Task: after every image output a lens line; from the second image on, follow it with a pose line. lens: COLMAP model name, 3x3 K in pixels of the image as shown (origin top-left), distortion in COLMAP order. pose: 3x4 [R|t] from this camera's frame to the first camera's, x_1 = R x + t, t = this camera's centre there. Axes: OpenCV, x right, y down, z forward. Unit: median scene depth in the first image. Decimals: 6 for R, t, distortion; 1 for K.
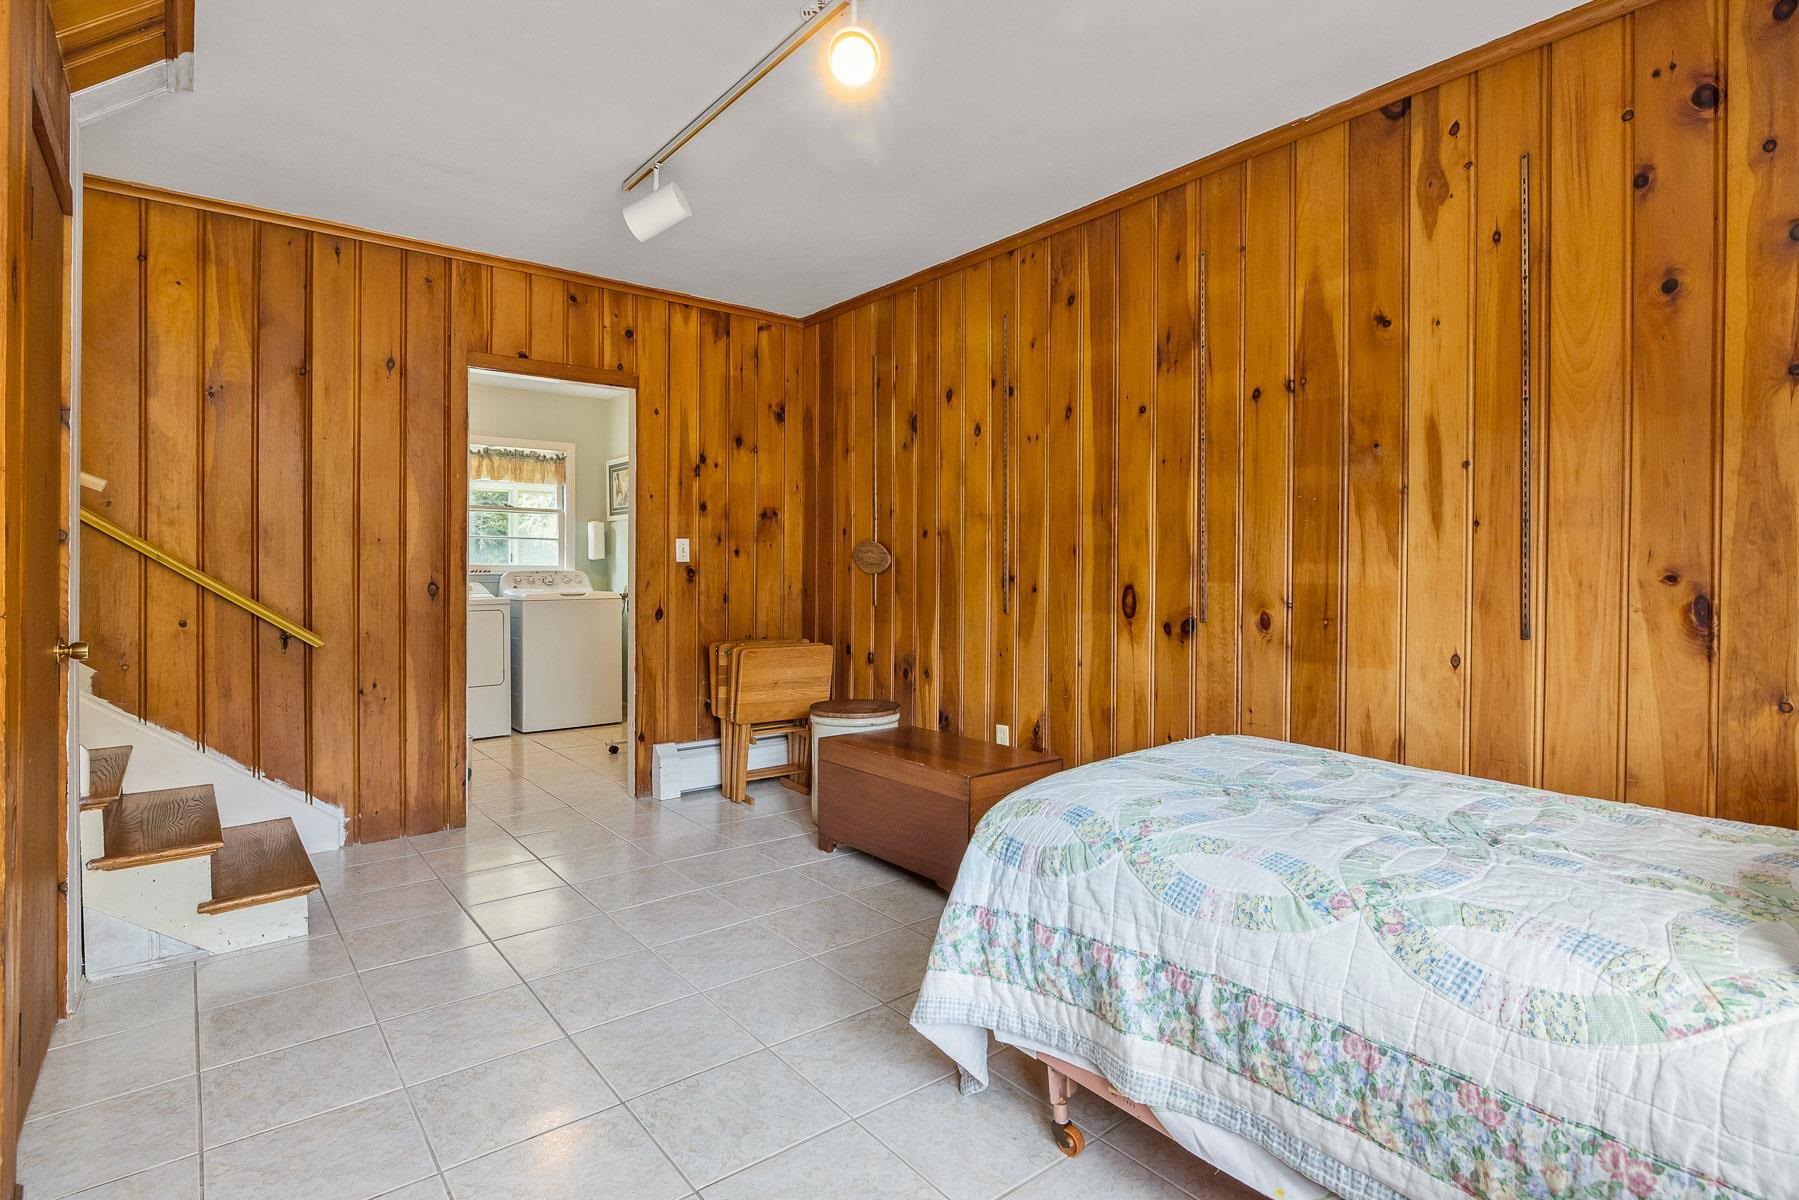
lens RADIAL K [[916.1, 0, 899.5], [0, 916.1, 600.0], [0, 0, 1]] dist [-0.001887, -0.001553]
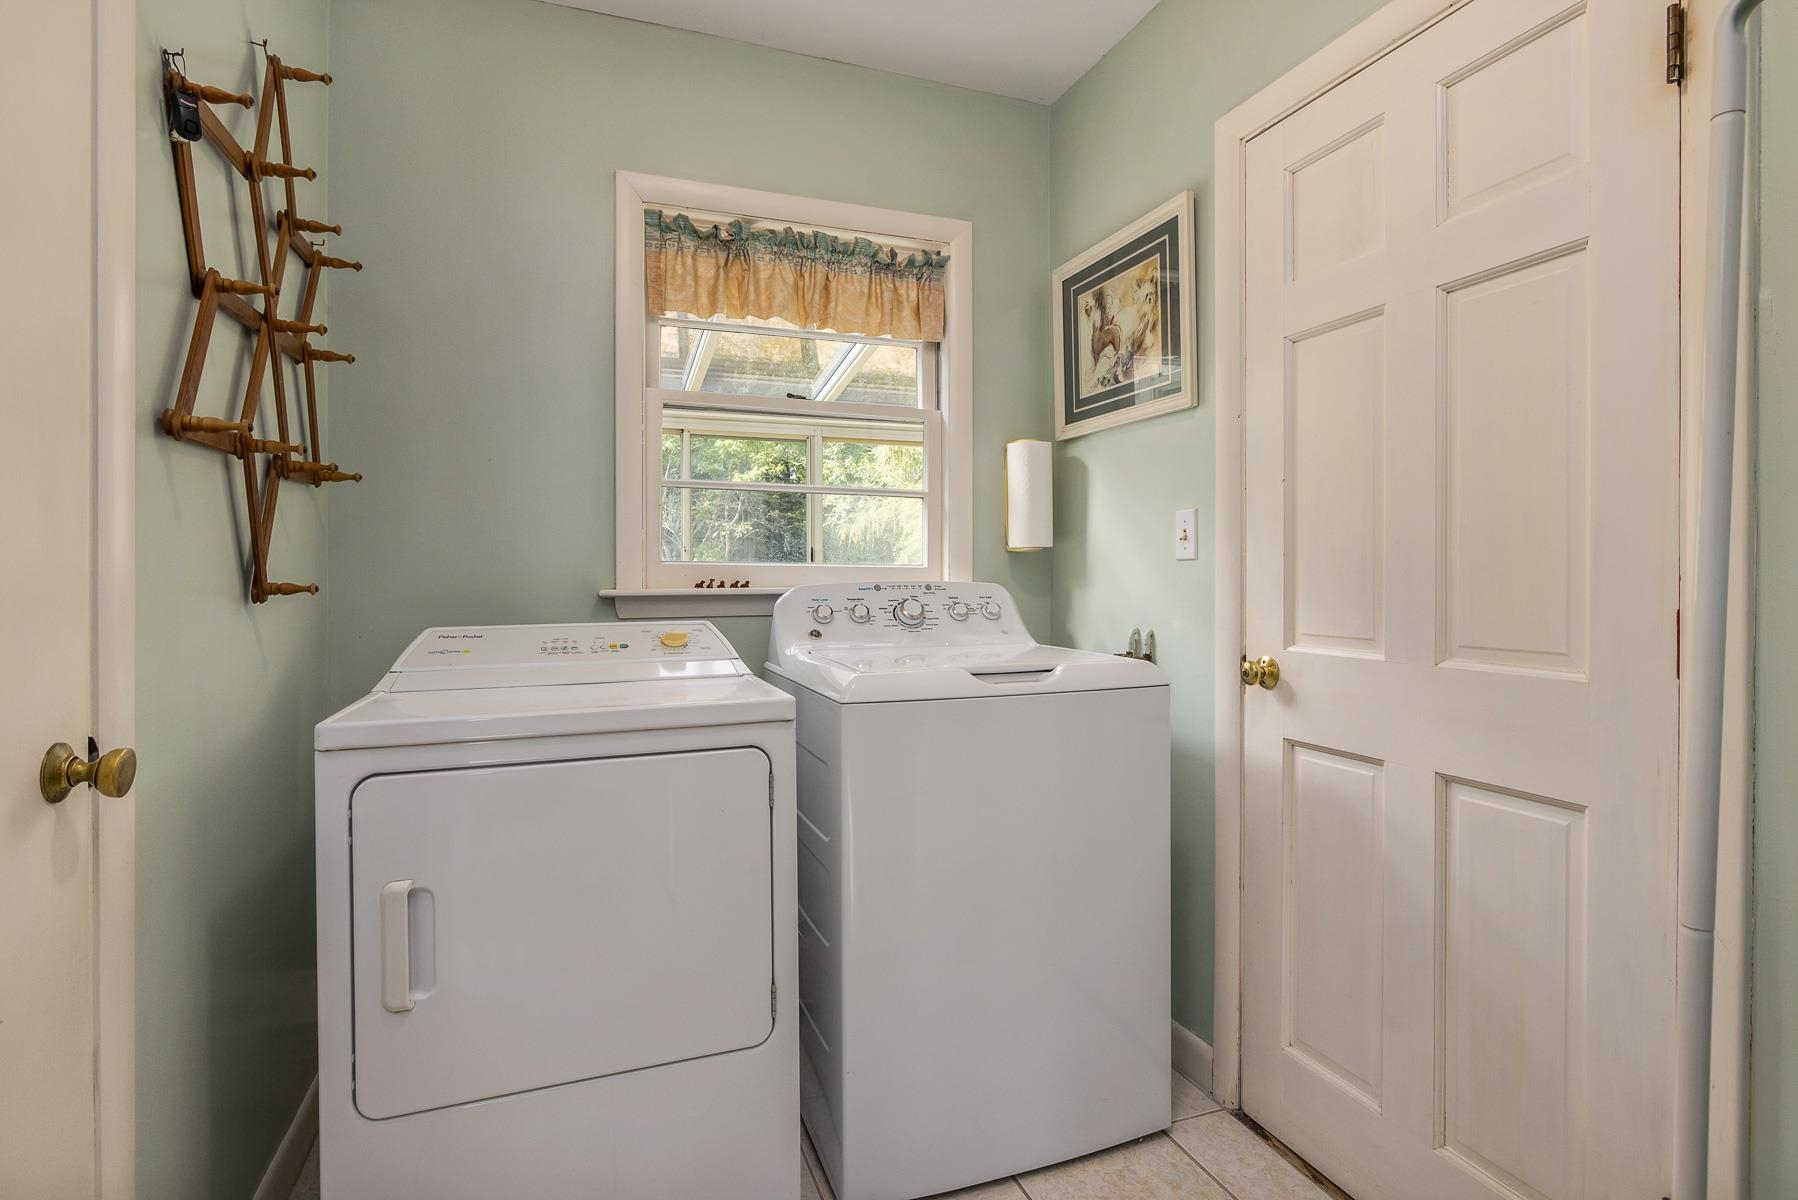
lens RADIAL K [[915.6, 0, 899.0], [0, 915.6, 600.0], [0, 0, 1]] dist [-0.001887, -0.001553]
pose [[0.951009, -0.002752, -0.309150, -0.278810], [0.003005, 0.999995, 0.000341, -0.025866], [0.309148, -0.001253, 0.951013, 0.670550]]
